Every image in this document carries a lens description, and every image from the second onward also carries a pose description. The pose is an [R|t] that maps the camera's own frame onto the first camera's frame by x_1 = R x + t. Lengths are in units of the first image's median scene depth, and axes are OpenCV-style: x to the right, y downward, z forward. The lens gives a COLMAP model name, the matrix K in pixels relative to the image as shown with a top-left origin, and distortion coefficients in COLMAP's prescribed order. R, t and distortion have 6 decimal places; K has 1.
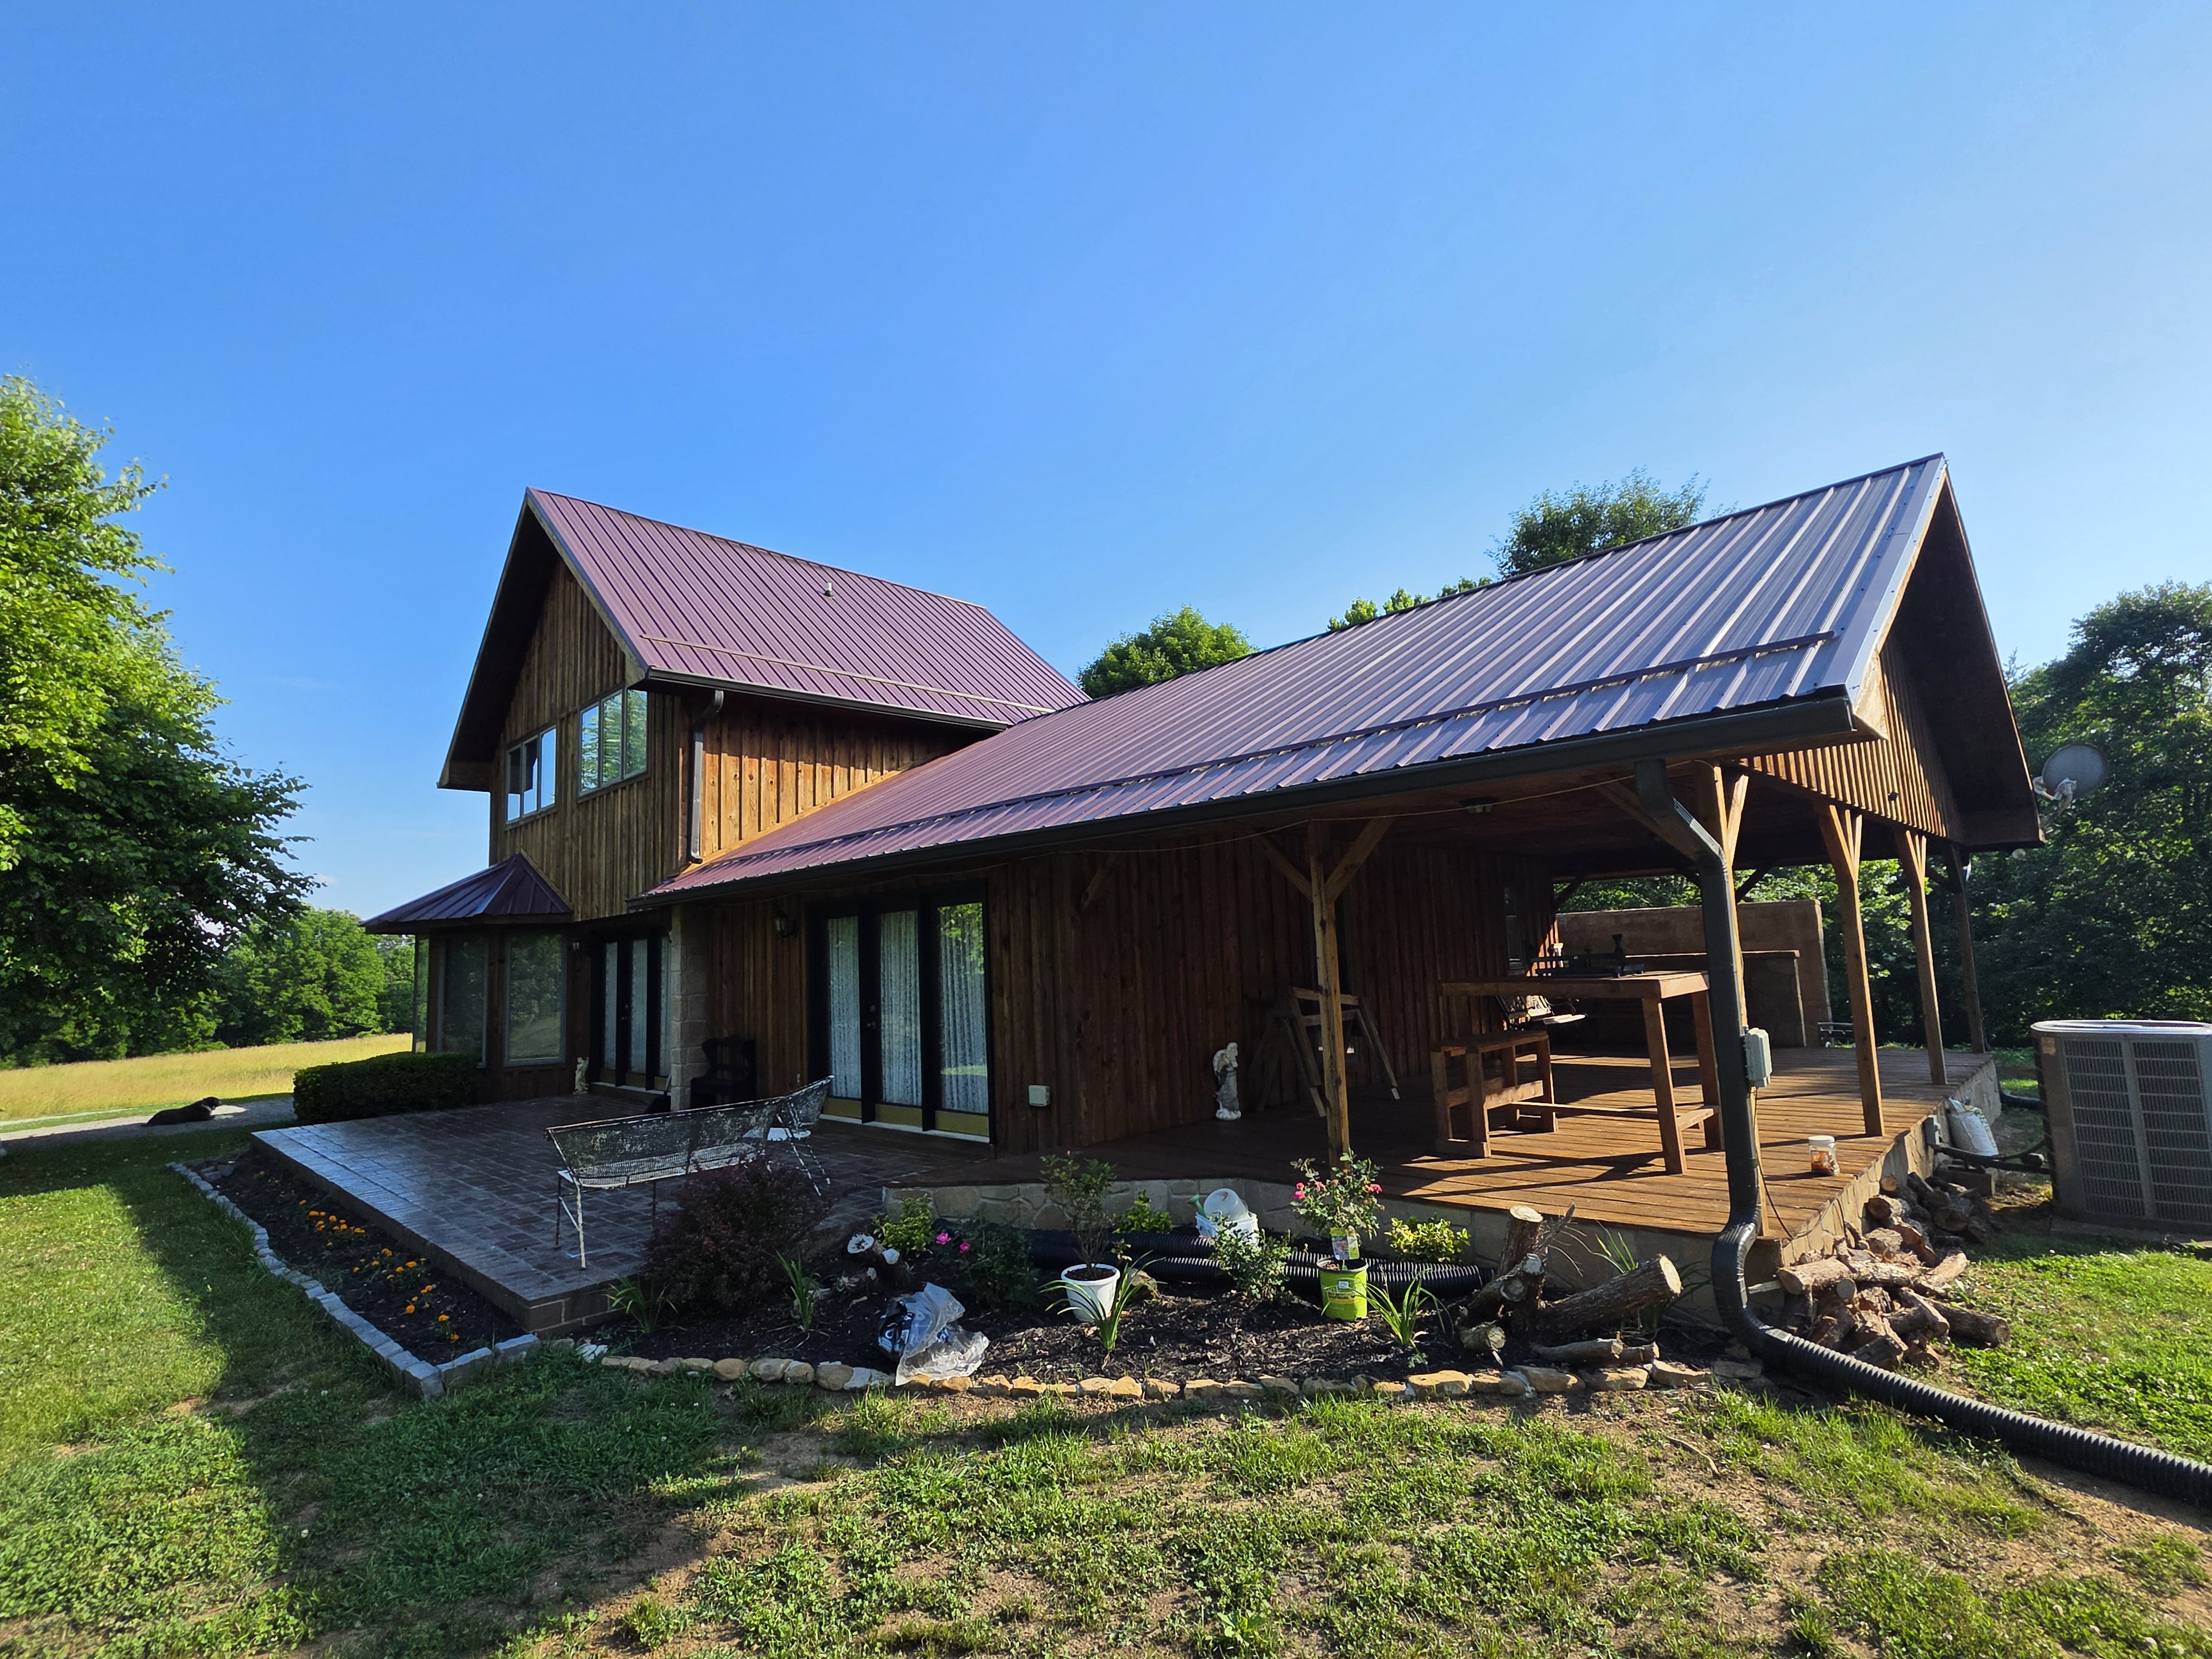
lens RADIAL K [[1086.5, 0, 1096.2], [0, 1086.5, 827.9], [0, 0, 1]] dist [0.000291, 0.000226]
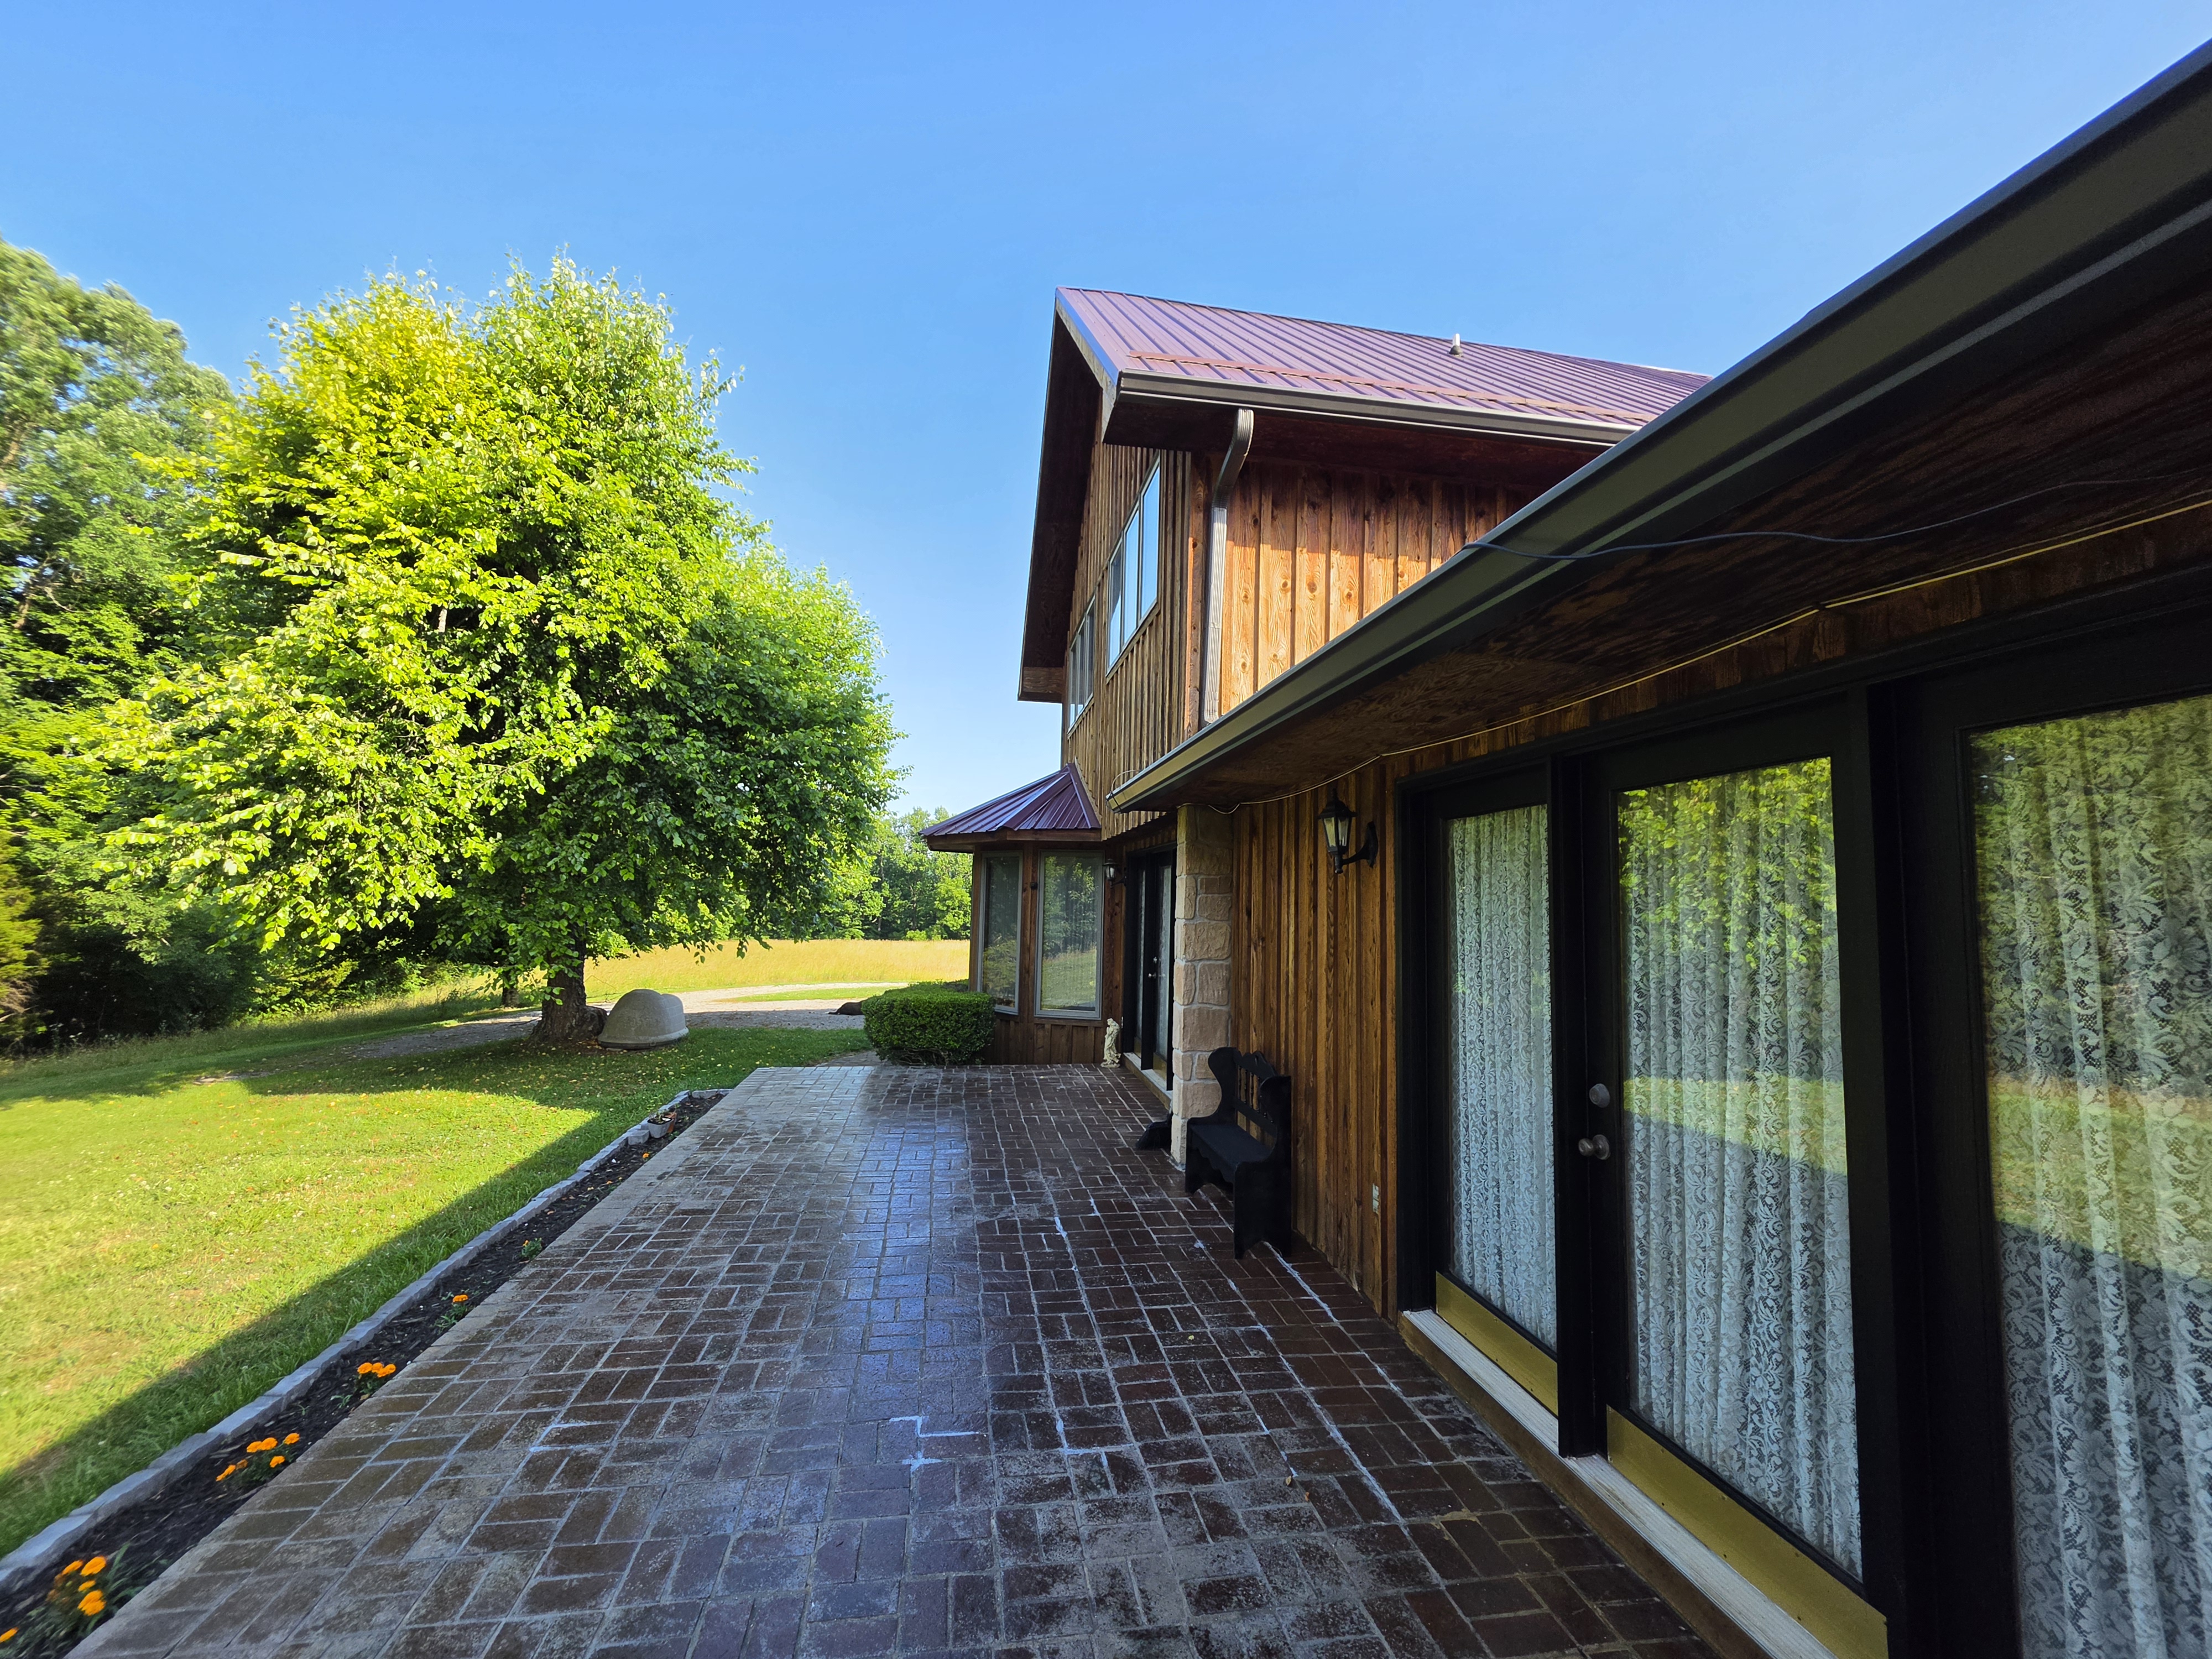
lens RADIAL K [[887.9, 0, 1104.7], [0, 887.9, 835.9], [0, 0, 1]] dist [-0.006875, 0.001159]
pose [[0.819204, 0.018207, -0.573214, -0.139928], [0.009700, 0.998913, 0.045591, 0.062129], [0.573421, -0.042909, 0.818137, 0.559817]]
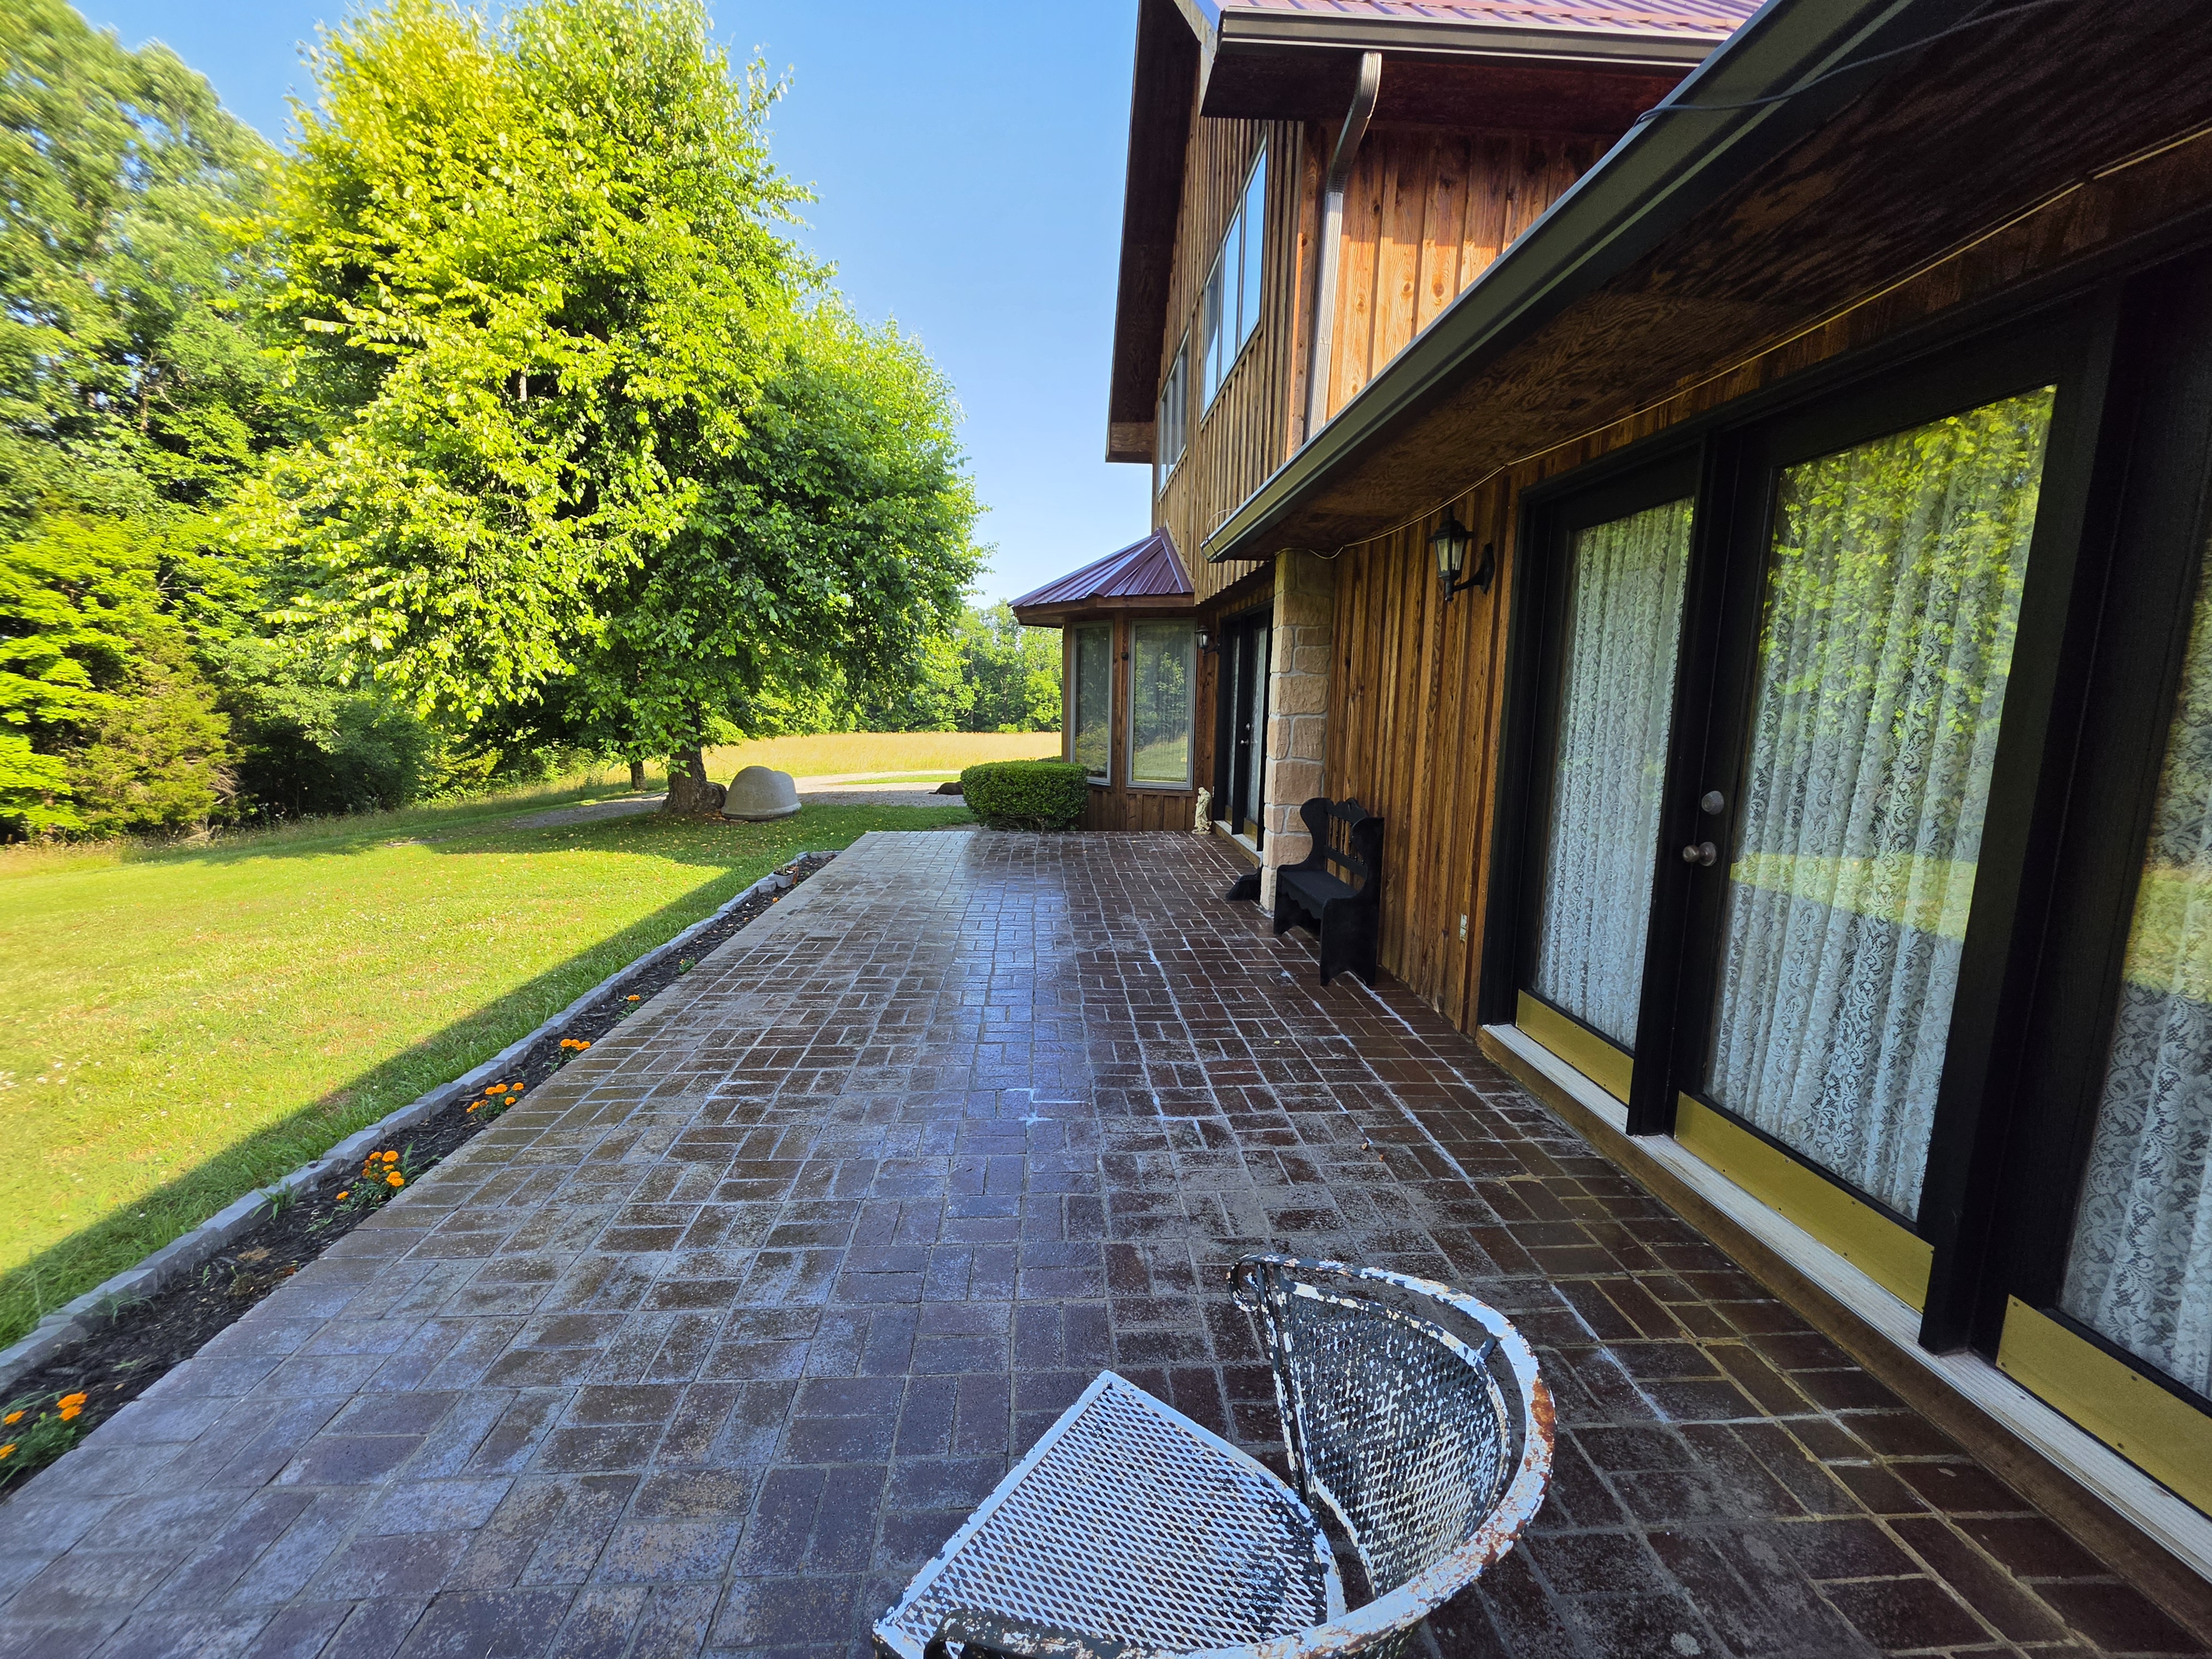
lens RADIAL K [[887.9, 0, 1104.4], [0, 887.9, 836.9], [0, 0, 1]] dist [-0.006875, 0.001159]
pose [[0.758627, 0.155576, -0.632677, -0.139184], [0.029168, 0.961988, 0.271528, 0.081777], [0.650871, -0.224443, 0.725253, 0.555541]]
